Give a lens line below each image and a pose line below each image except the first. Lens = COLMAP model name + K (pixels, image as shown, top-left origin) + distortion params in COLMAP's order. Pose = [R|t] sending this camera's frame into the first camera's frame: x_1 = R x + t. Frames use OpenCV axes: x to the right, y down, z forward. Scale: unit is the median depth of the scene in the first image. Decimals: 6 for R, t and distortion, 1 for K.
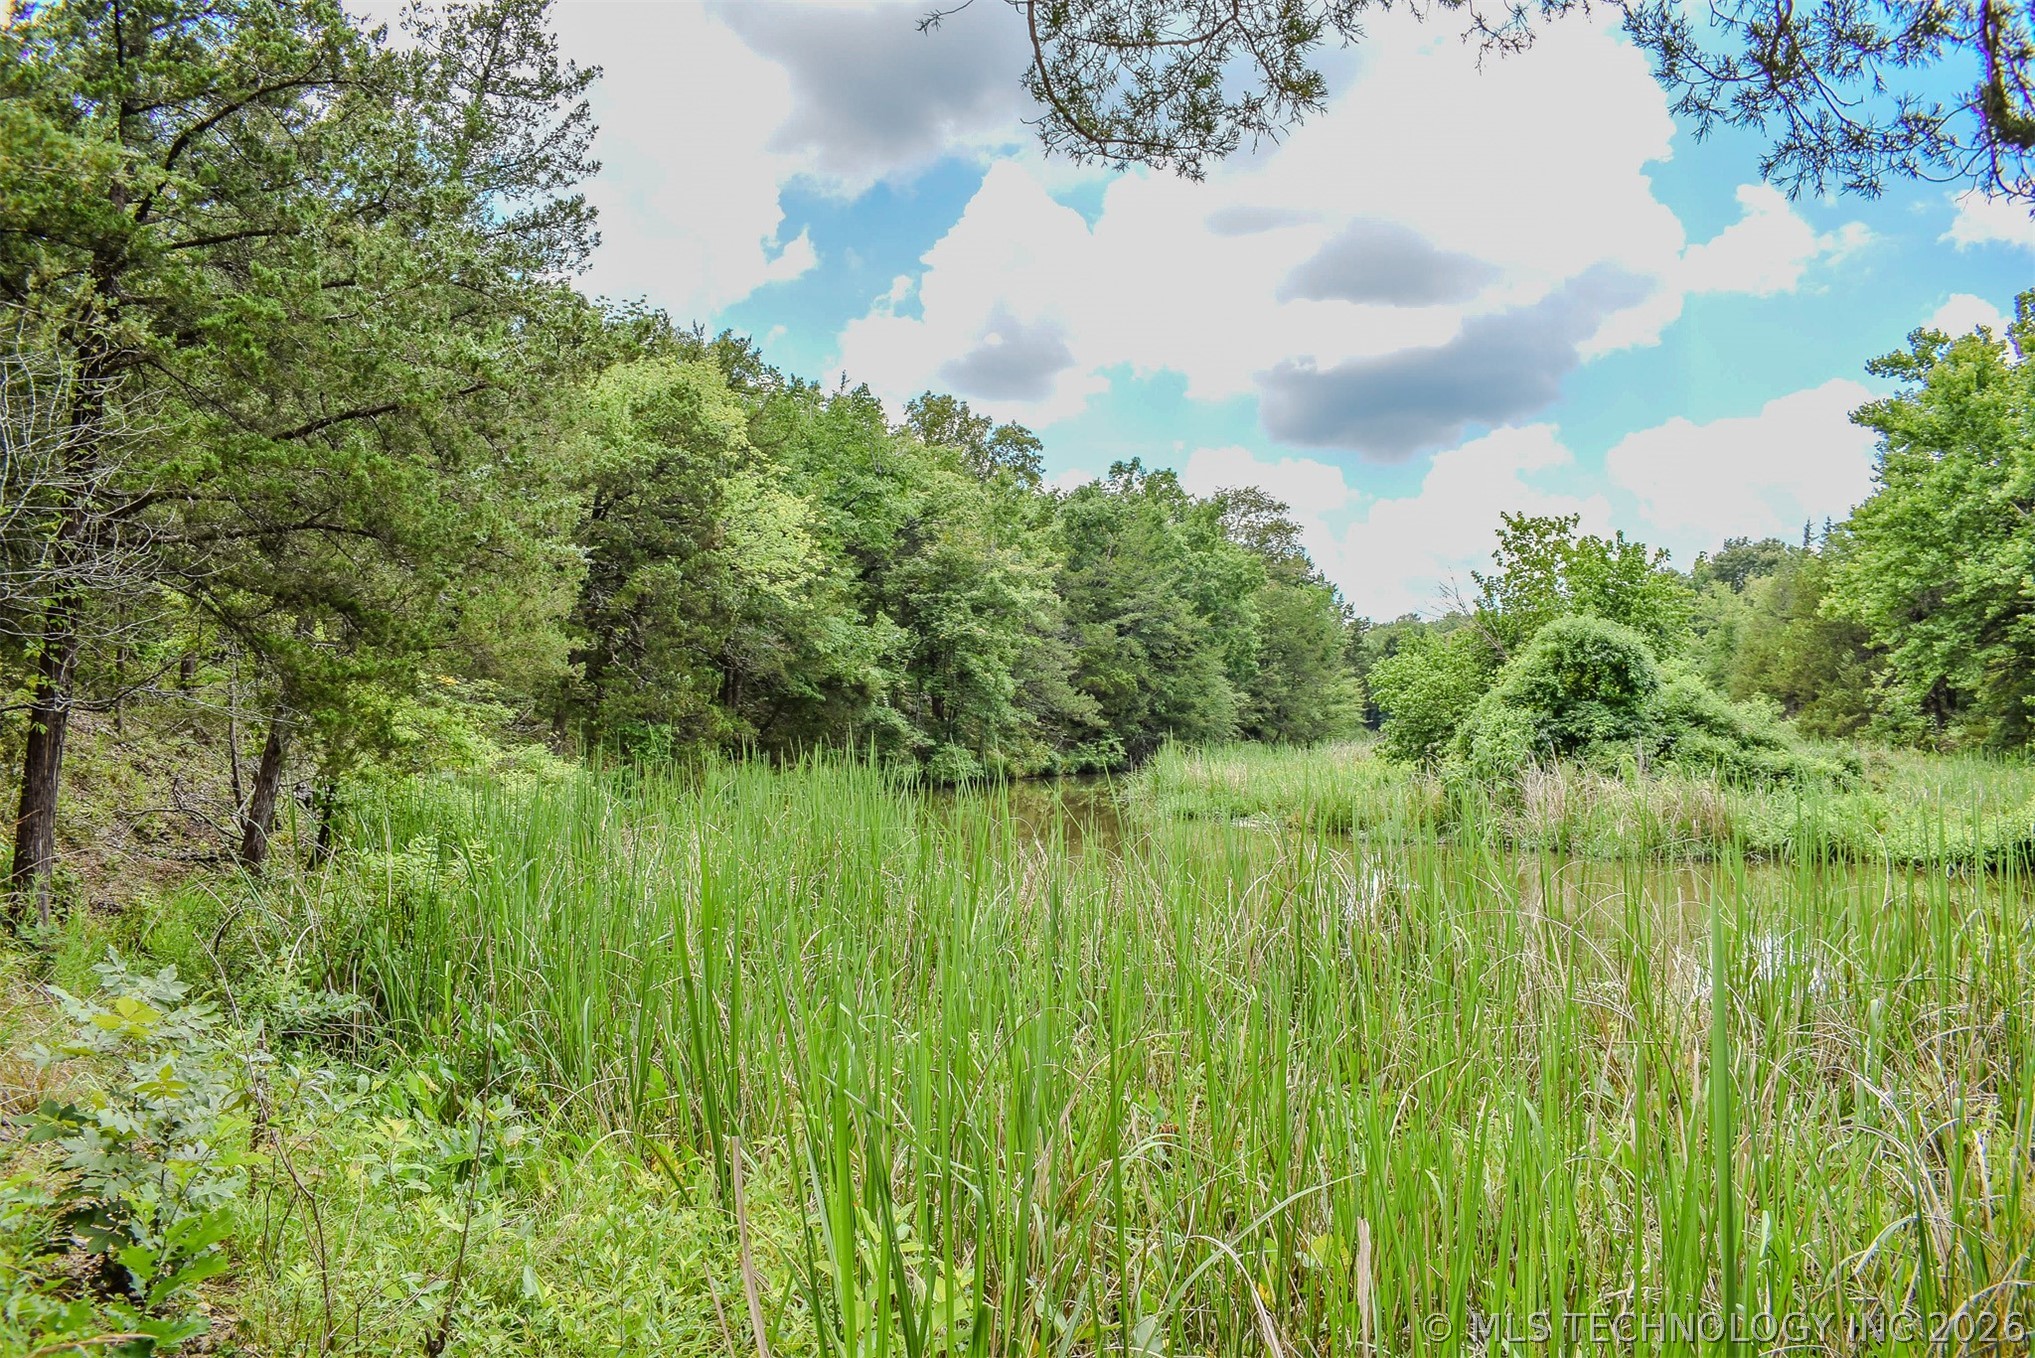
lens RADIAL K [[1641.8, 0, 1023.0], [0, 1641.8, 673.3], [0, 0, 1]] dist [-0.095266, 0.015026]
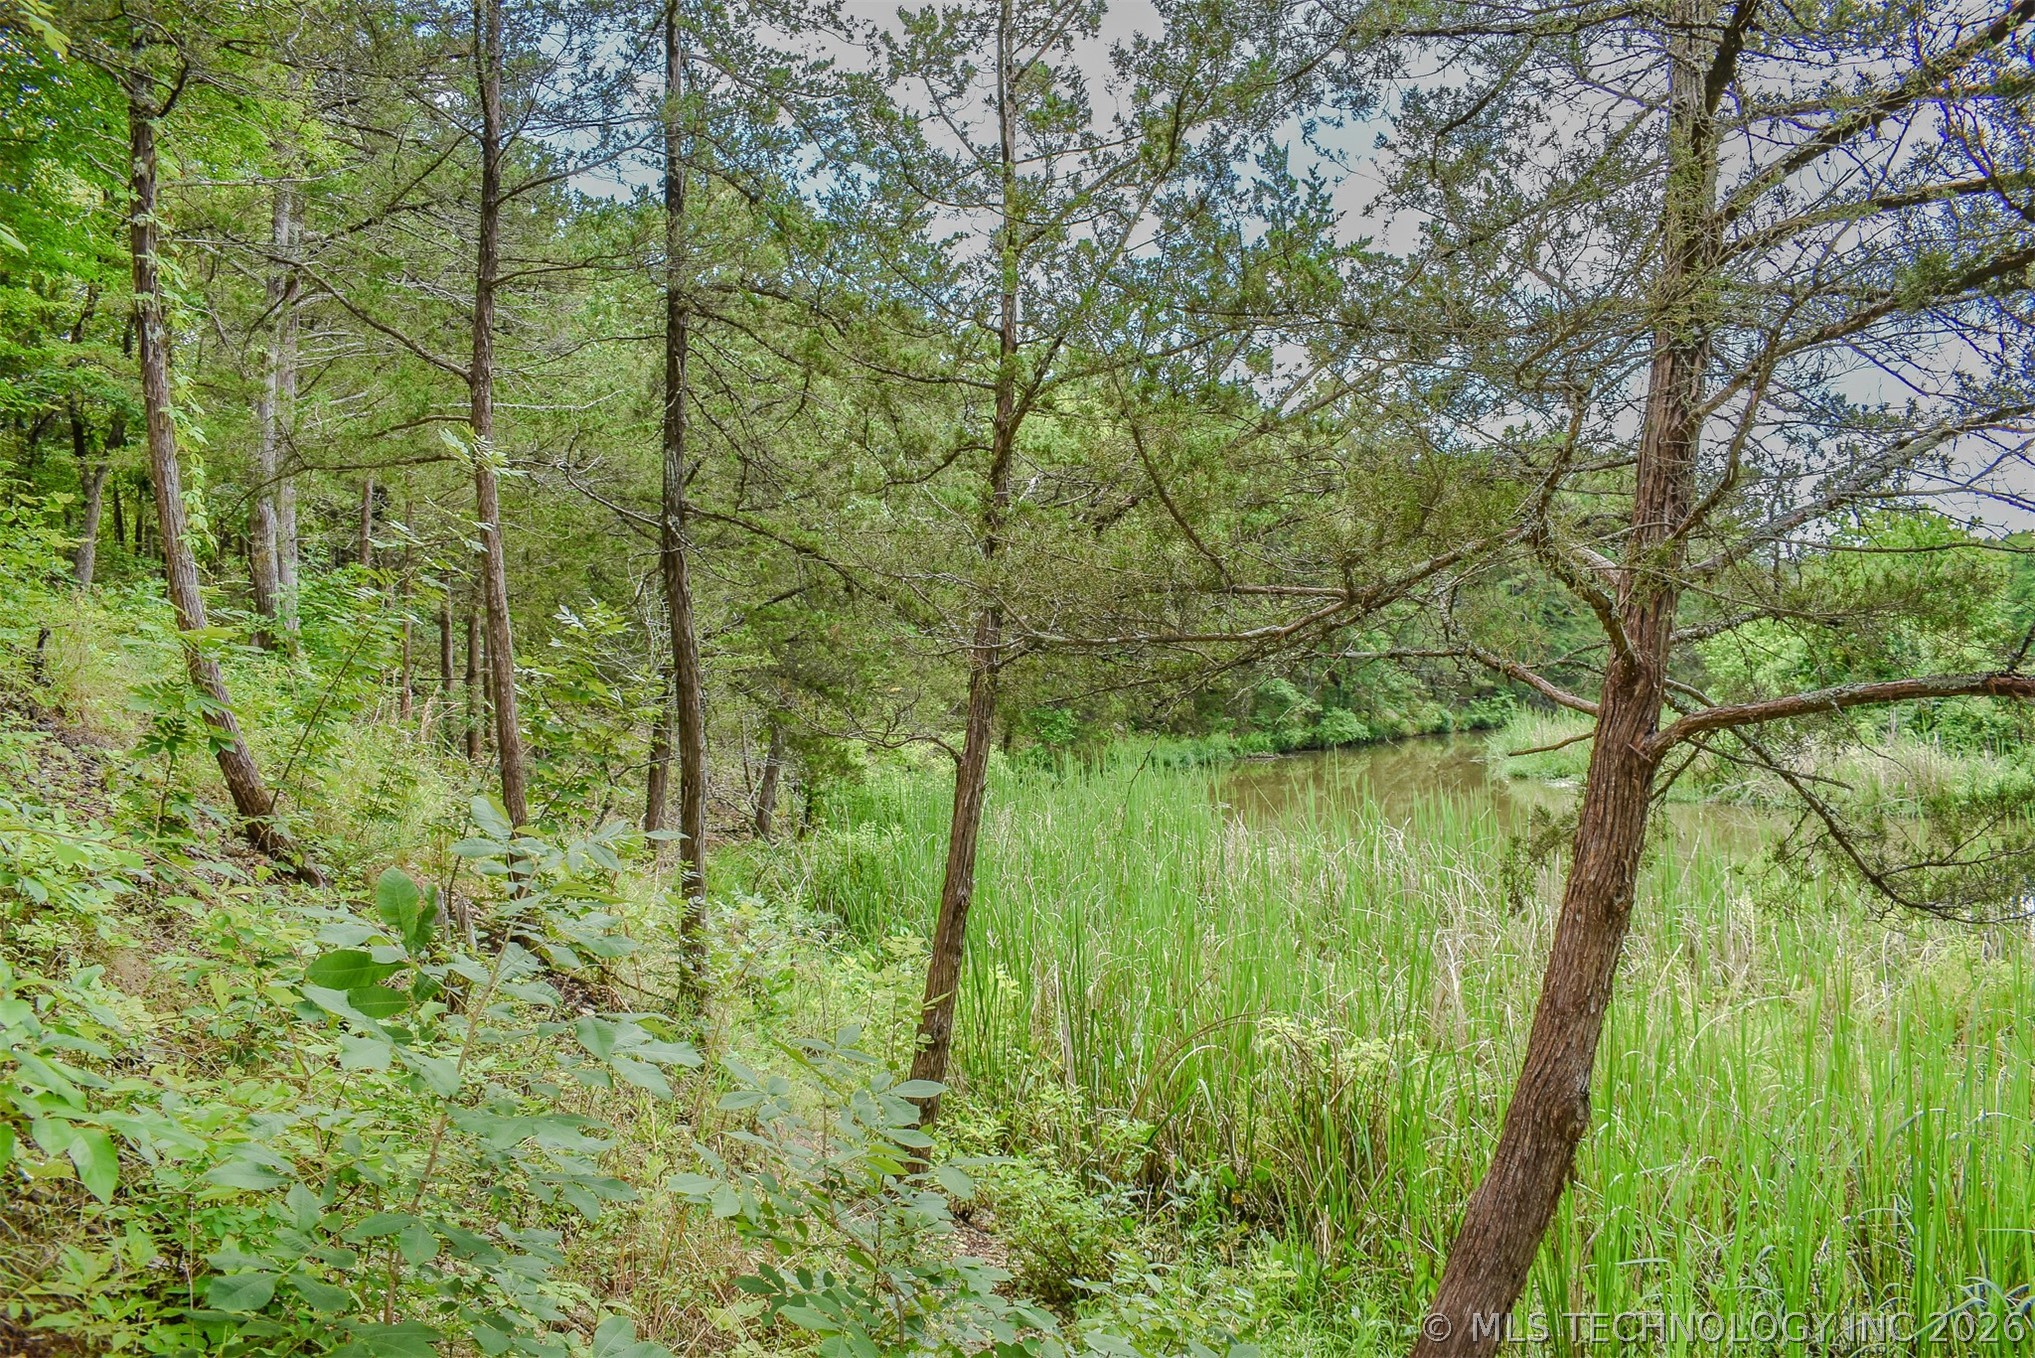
lens RADIAL K [[1641.8, 0, 1013.8], [0, 1641.8, 684.4], [0, 0, 1]] dist [-0.095266, 0.015026]
pose [[0.961377, -0.030099, -0.273585, 0.126669], [0.040525, 0.998649, 0.032537, -0.047218], [0.272236, -0.042368, 0.961297, -0.303630]]
